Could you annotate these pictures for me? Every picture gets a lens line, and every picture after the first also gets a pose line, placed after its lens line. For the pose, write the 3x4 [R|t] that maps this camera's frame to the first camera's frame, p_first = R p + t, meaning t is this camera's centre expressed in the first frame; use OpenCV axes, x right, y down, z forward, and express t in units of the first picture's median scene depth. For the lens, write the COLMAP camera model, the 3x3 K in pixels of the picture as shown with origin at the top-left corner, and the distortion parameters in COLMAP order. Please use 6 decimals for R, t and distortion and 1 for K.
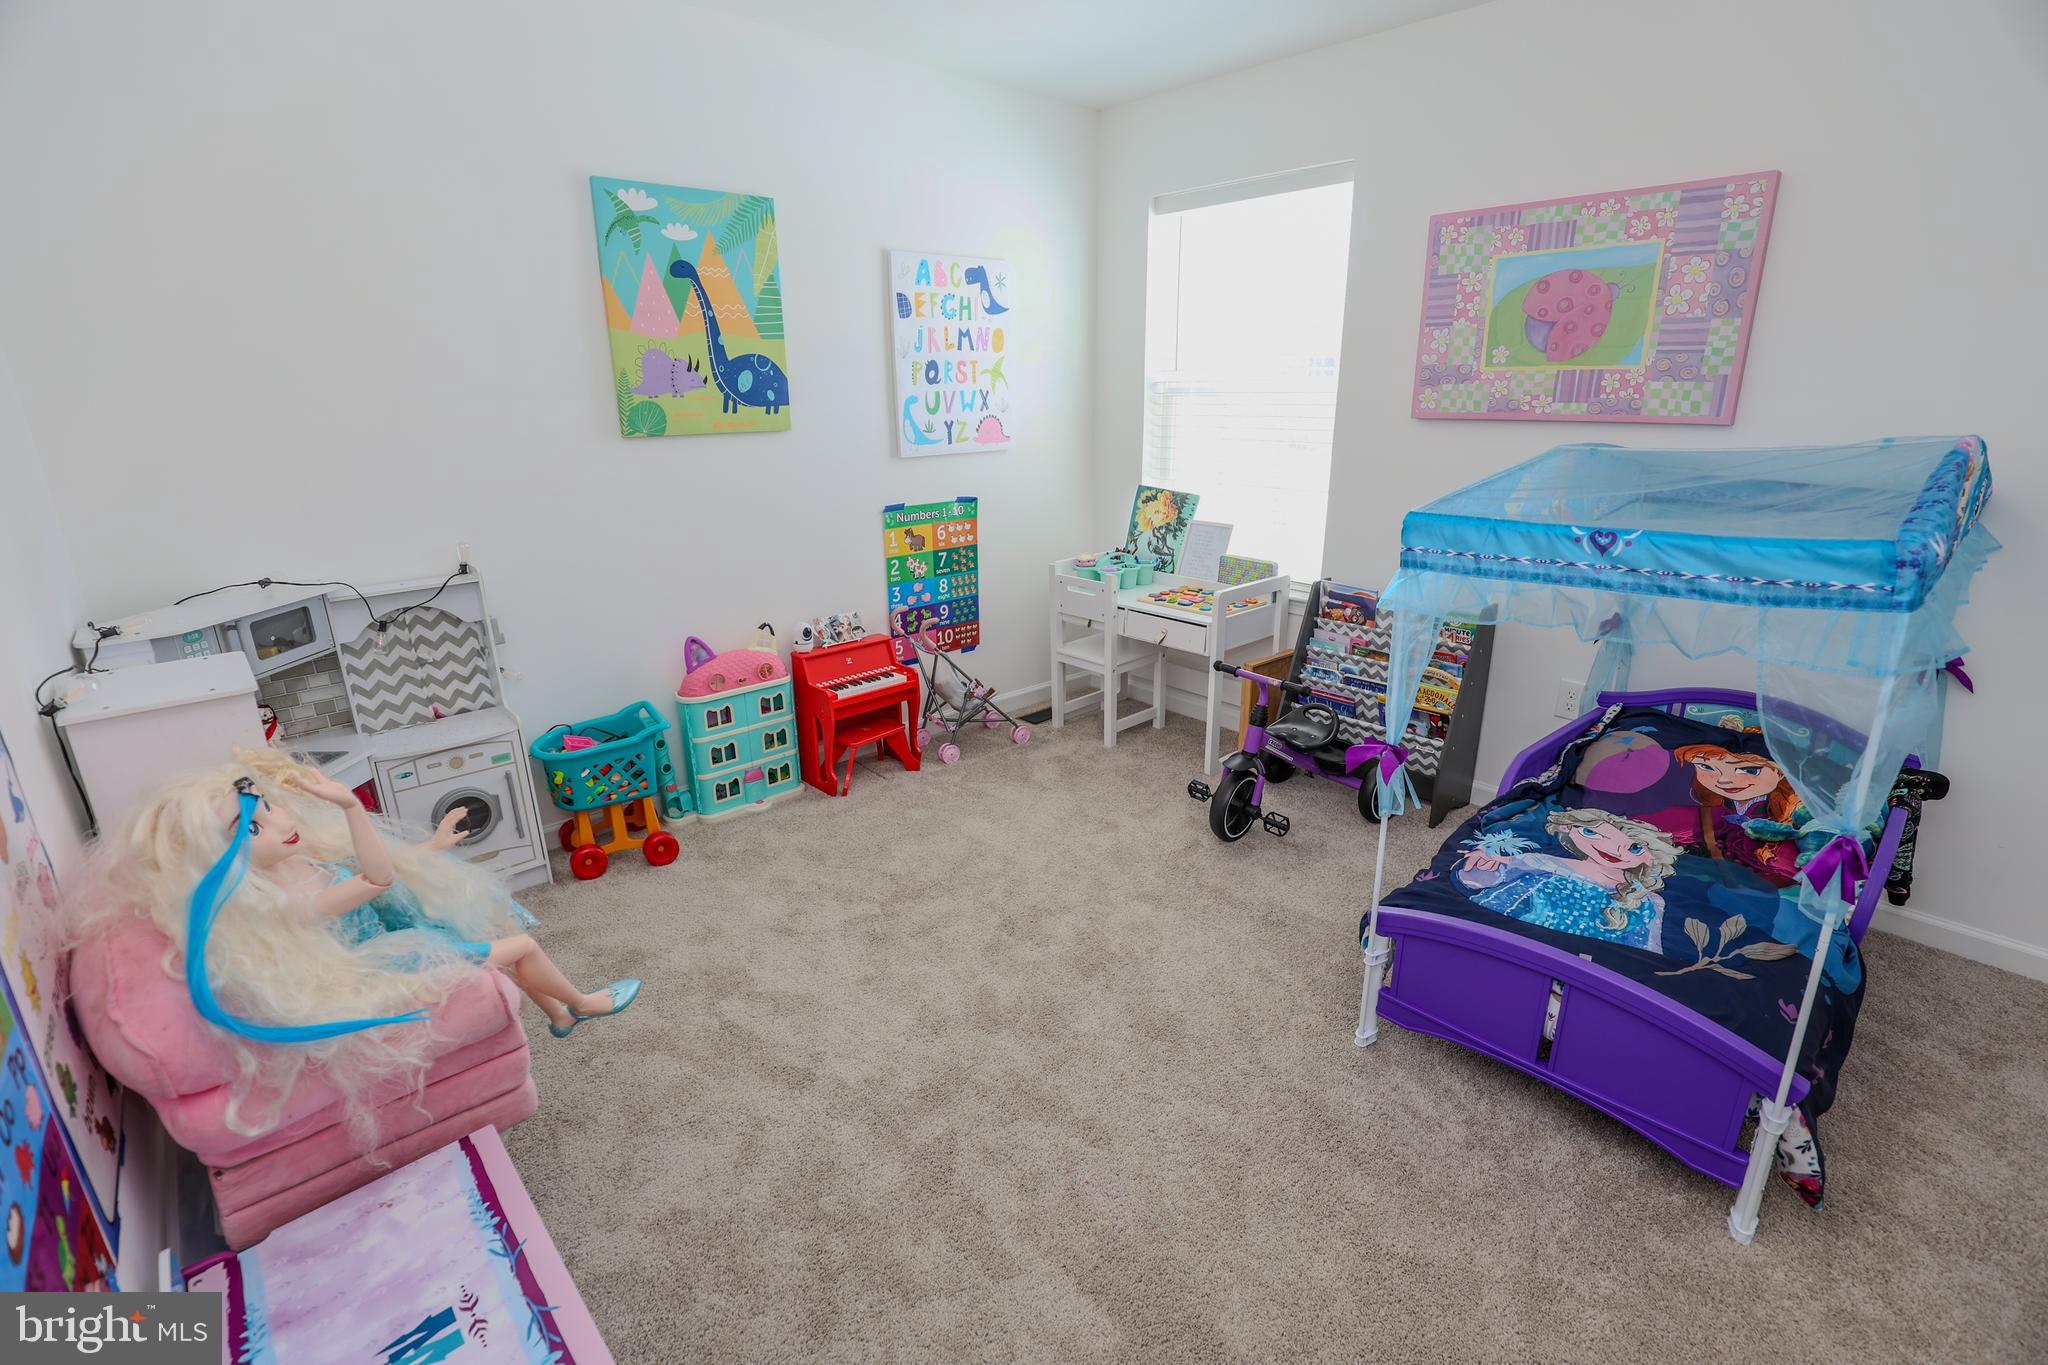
lens RADIAL K [[946.7, 0, 1024.0], [0, 946.7, 682.5], [0, 0, 1]] dist [-0.025084, -0.000278]
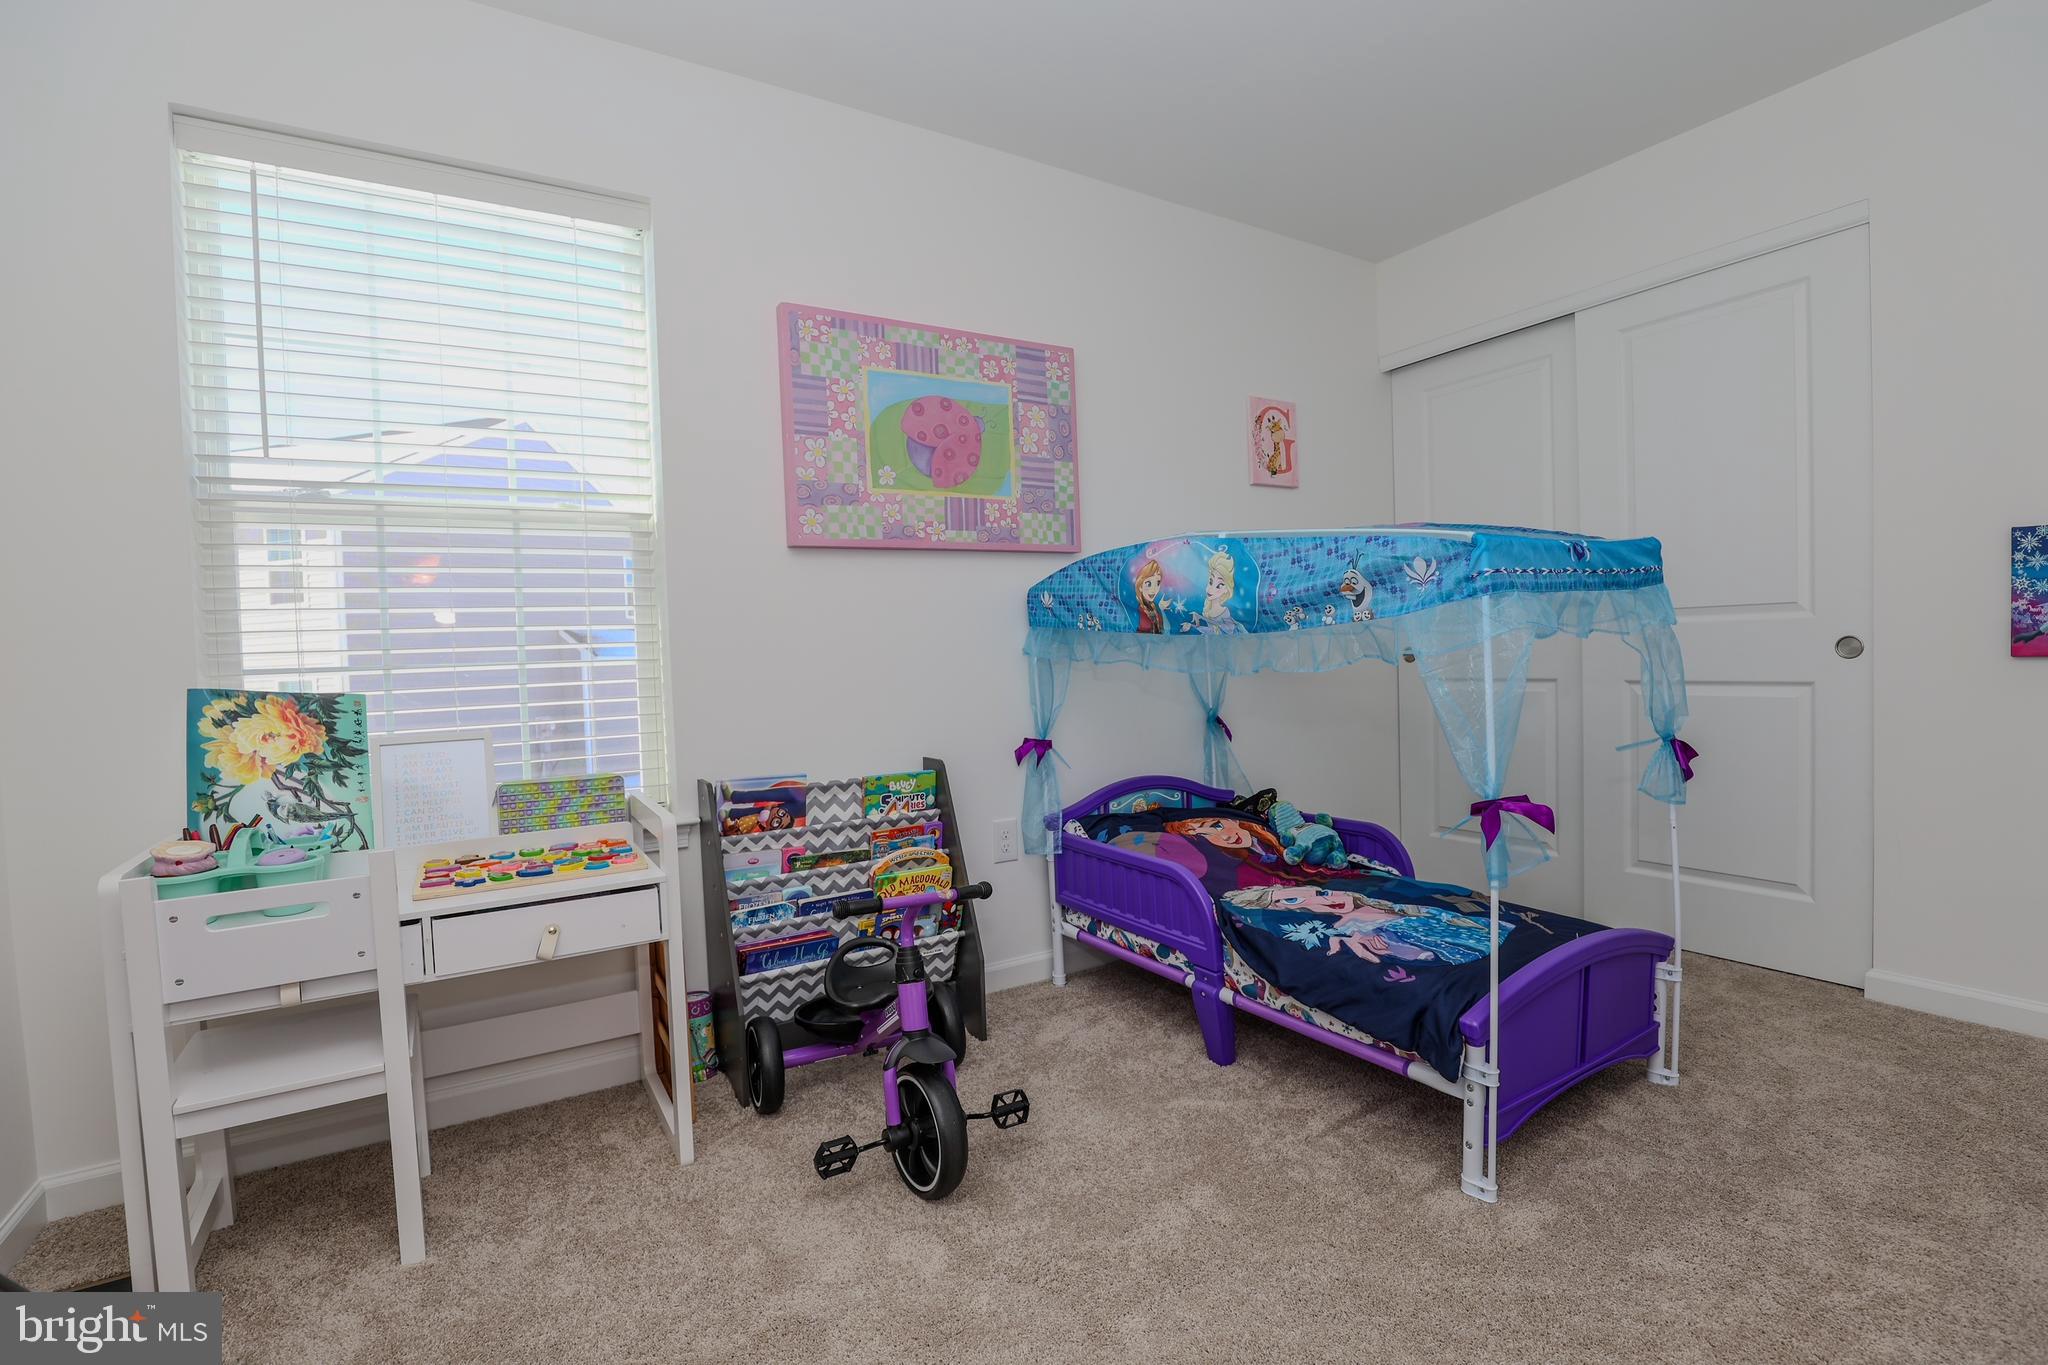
lens RADIAL K [[946.7, 0, 1024.0], [0, 946.7, 682.5], [0, 0, 1]] dist [-0.025084, -0.000278]
pose [[0.171375, -0.029469, 0.984765, -0.353292], [0.327189, 0.944524, -0.028675, -0.101351], [-0.929289, 0.327118, 0.171509, 0.808020]]
